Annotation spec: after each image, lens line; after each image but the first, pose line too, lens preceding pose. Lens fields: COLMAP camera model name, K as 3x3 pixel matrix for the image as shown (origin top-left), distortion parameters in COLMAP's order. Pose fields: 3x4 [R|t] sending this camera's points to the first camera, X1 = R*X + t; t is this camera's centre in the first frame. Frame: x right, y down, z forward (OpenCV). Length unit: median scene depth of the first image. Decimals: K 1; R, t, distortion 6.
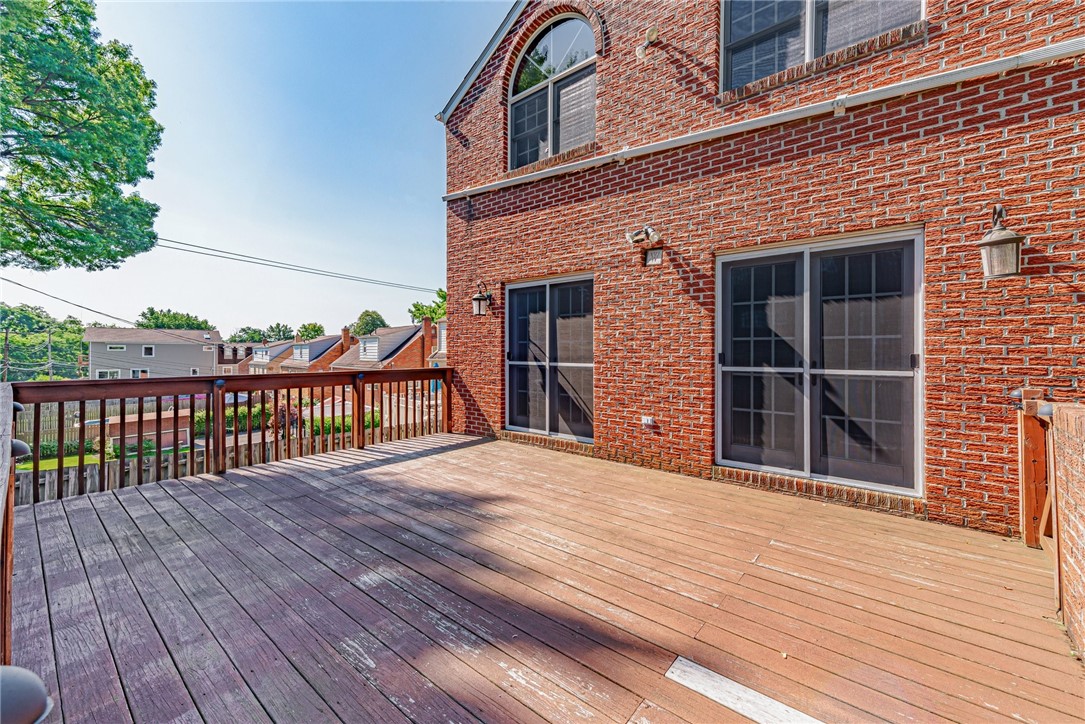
lens RADIAL K [[427.5, 0, 541.1], [0, 427.5, 352.1], [0, 0, 1]] dist [-0.000260, -0.000112]
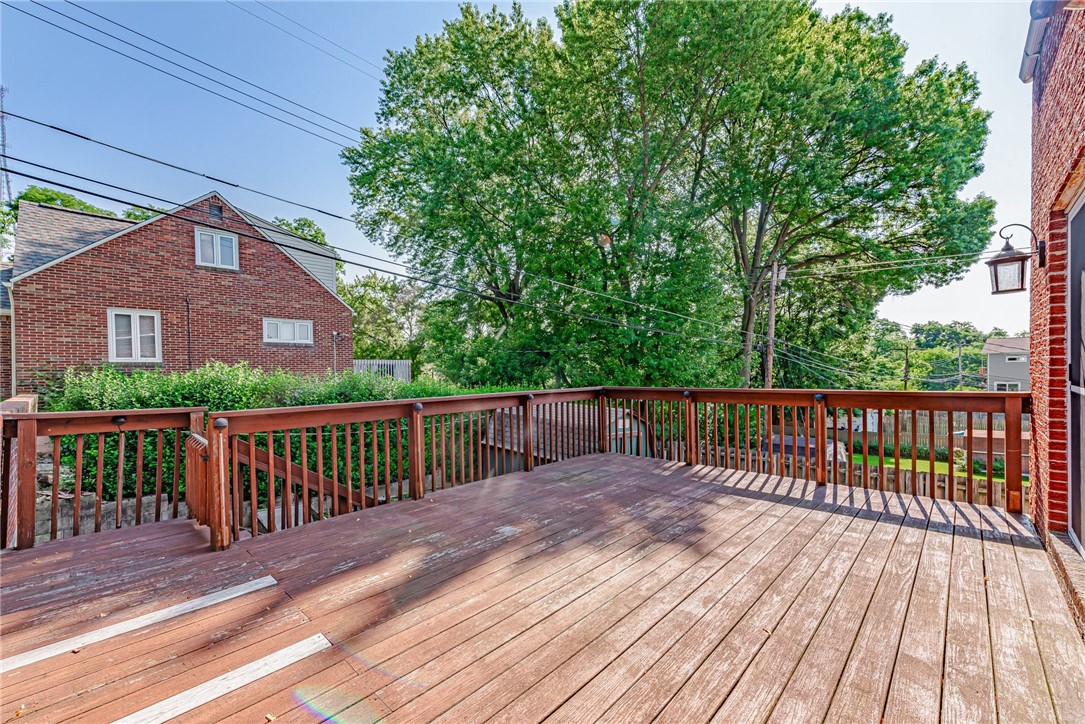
lens RADIAL K [[440.7, 0, 541.5], [0, 440.7, 375.3], [0, 0, 1]] dist [-0.000879, -0.000160]
pose [[-0.078678, 0.007491, -0.996872, 0.226049], [0.019544, 0.999791, 0.005970, 0.000523], [0.996708, -0.019013, -0.078808, 0.260428]]
